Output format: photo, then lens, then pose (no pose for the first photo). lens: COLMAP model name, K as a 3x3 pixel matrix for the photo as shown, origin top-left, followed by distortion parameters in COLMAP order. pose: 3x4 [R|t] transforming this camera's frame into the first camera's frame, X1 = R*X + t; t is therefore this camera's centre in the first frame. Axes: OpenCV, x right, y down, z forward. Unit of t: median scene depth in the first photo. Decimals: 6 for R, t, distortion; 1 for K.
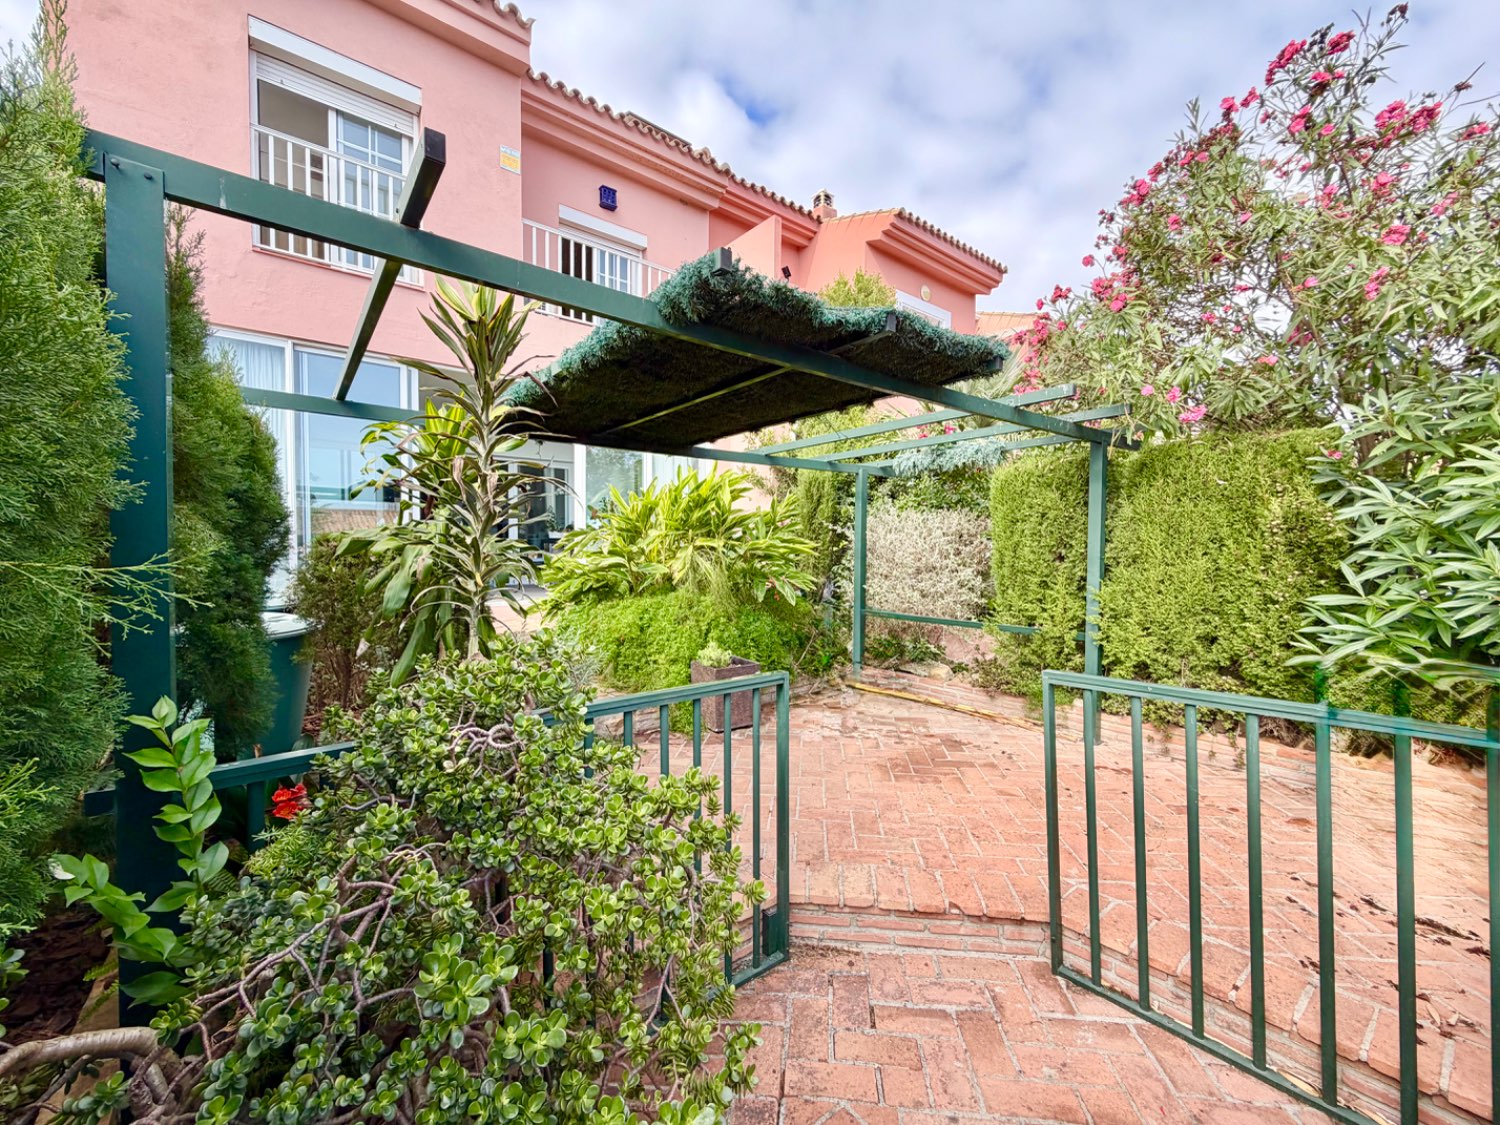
lens RADIAL K [[599.6, 0, 745.7], [0, 599.6, 557.2], [0, 0, 1]] dist [-0.000492, -0.000140]
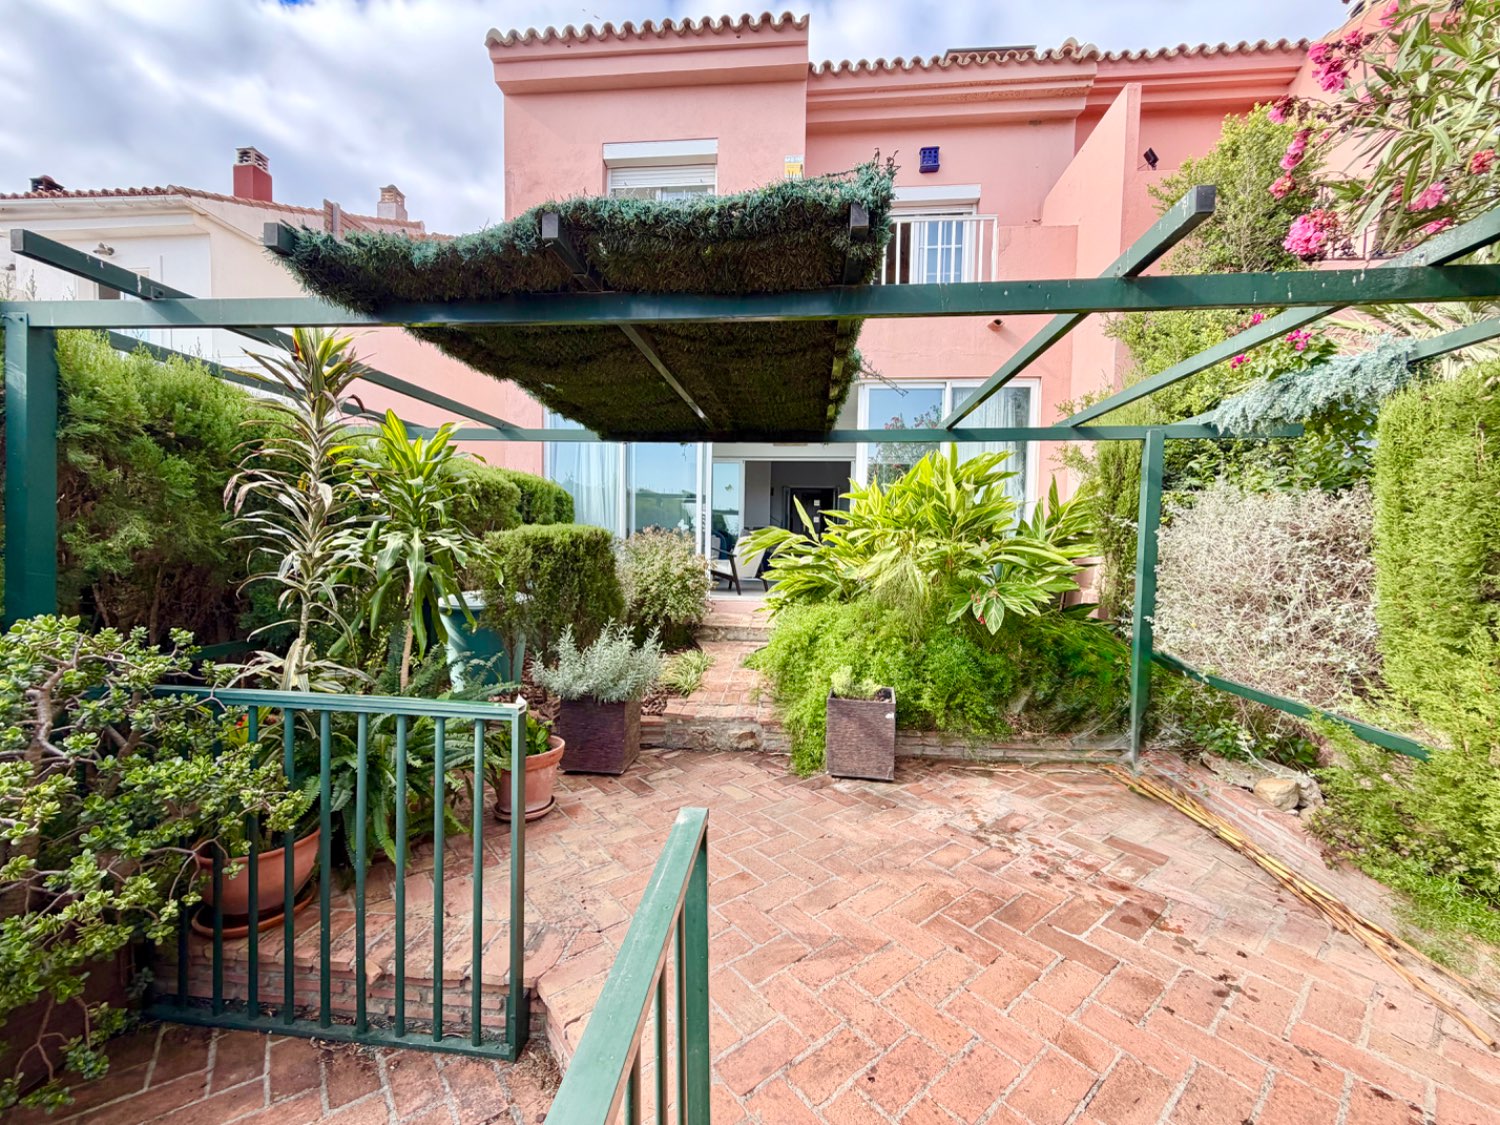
lens RADIAL K [[599.6, 0, 747.6], [0, 599.6, 558.2], [0, 0, 1]] dist [-0.000492, -0.000140]
pose [[0.712233, 0.033902, -0.701124, 0.298569], [-0.030207, 0.999388, 0.017639, -0.011029], [0.701293, 0.008616, 0.712821, 0.226816]]
